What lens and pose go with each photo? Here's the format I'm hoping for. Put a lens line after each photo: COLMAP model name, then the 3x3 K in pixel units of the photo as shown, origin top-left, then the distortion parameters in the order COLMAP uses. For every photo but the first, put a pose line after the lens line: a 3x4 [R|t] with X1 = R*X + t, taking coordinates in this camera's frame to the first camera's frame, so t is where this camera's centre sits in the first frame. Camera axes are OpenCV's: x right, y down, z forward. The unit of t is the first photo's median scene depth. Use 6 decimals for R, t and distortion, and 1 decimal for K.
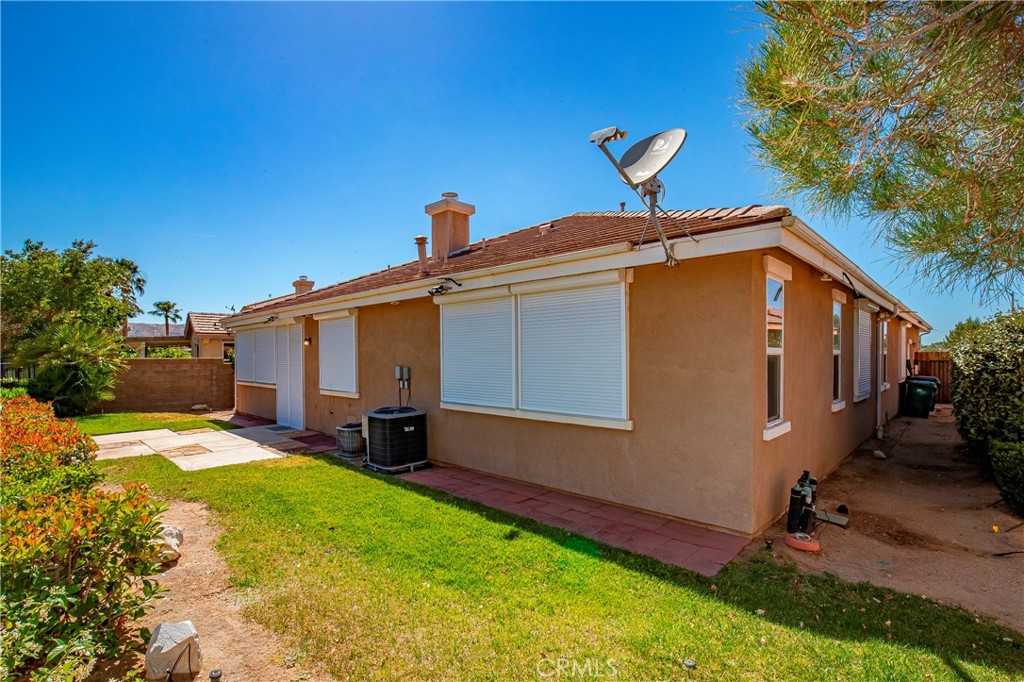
lens RADIAL K [[471.2, 0, 512.3], [0, 471.2, 346.2], [0, 0, 1]] dist [-0.023273, 0.001169]
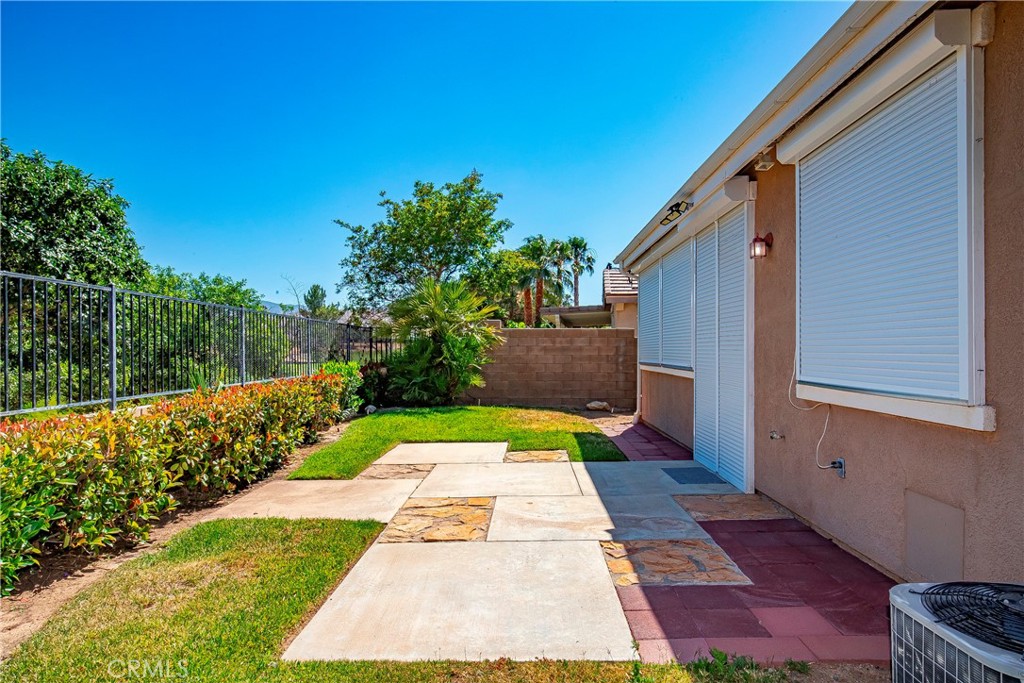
lens RADIAL K [[592.4, 0, 512.0], [0, 592.4, 341.5], [0, 0, 1]] dist [0.000774, 0.000384]
pose [[0.670735, -0.003763, -0.741688, -0.187564], [0.012727, 0.999898, 0.006437, 0.044919], [0.741588, -0.013757, 0.670714, 0.452206]]
